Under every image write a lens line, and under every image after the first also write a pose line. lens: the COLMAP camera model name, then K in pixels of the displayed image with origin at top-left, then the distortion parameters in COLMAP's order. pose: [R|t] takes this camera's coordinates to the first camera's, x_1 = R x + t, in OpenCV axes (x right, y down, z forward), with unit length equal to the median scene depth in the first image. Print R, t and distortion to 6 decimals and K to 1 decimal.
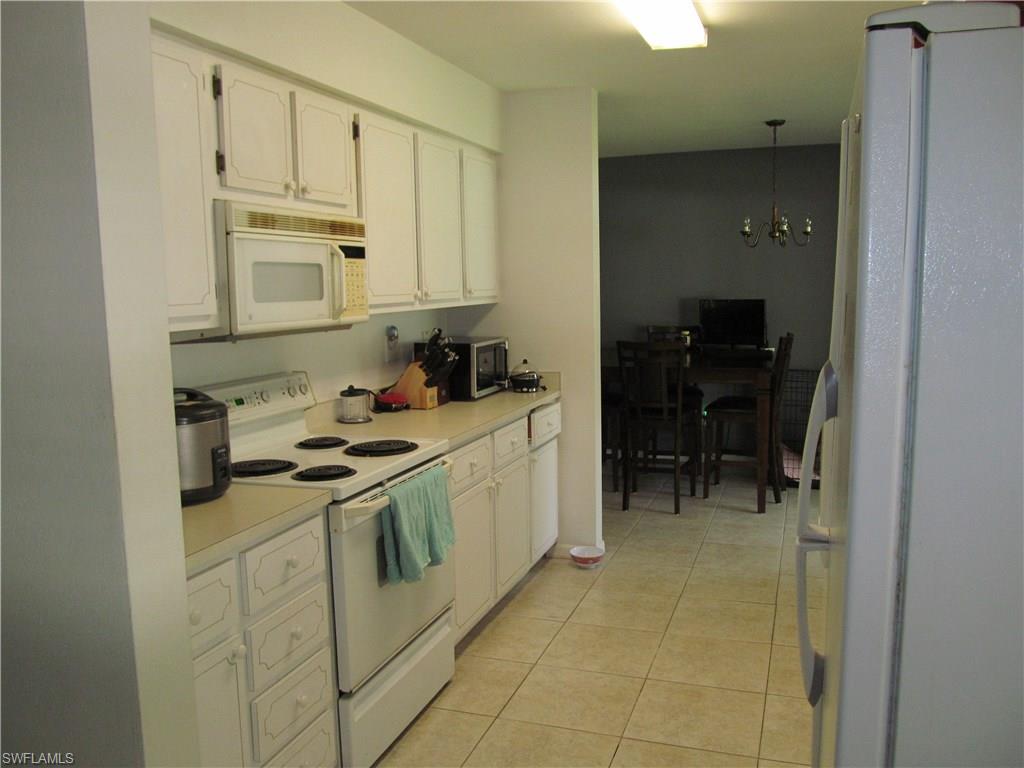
lens RADIAL K [[855.6, 0, 512.9], [0, 855.6, 384.3], [0, 0, 1]] dist [-0.068366, 0.032915]
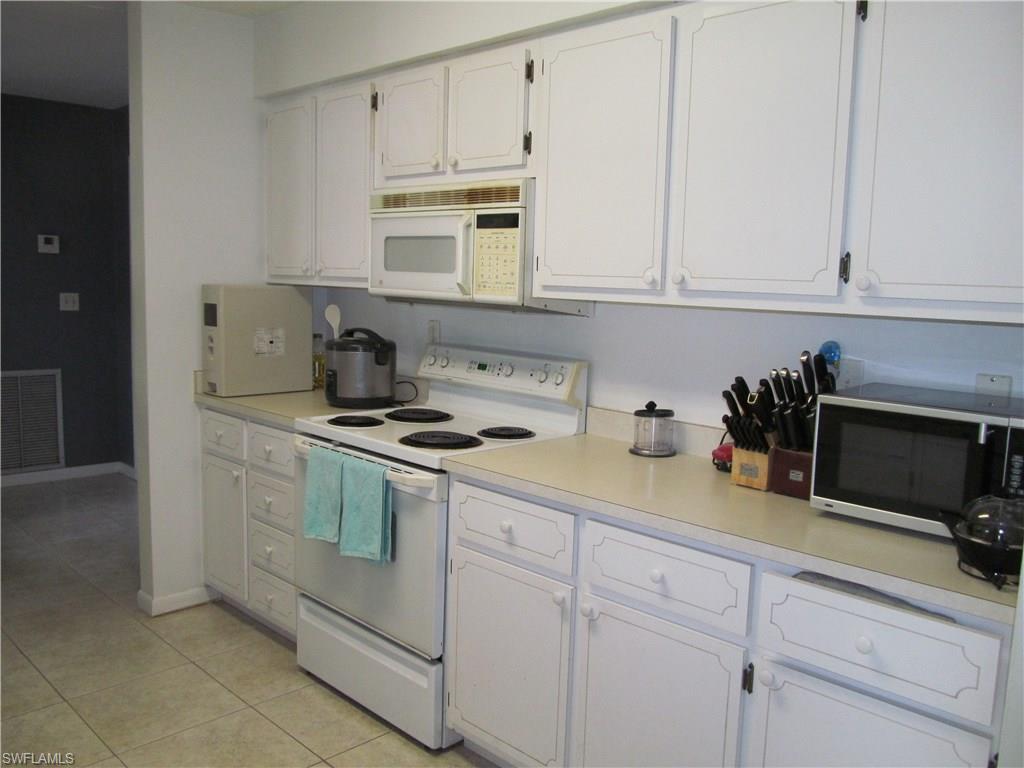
lens RADIAL K [[855.6, 0, 508.7], [0, 855.6, 380.0], [0, 0, 1]] dist [-0.068366, 0.032915]
pose [[-0.432273, 0.118075, -0.893979, 0.637661], [-0.127870, 0.973346, 0.190388, -0.174581], [0.892631, 0.196613, -0.405653, 1.479812]]
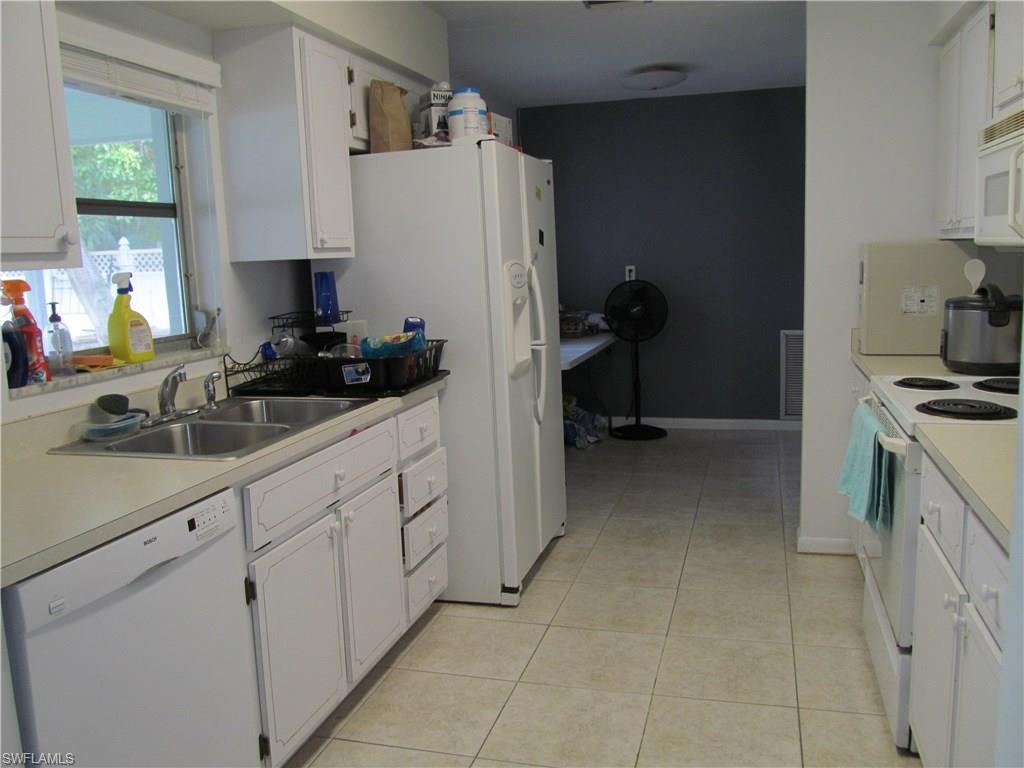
lens RADIAL K [[855.6, 0, 507.8], [0, 855.6, 388.8], [0, 0, 1]] dist [-0.068366, 0.032915]
pose [[-0.996395, 0.069713, -0.048338, 0.296124], [0.053369, 0.958046, 0.281603, -0.192460], [0.065942, 0.278008, -0.958313, 1.789293]]
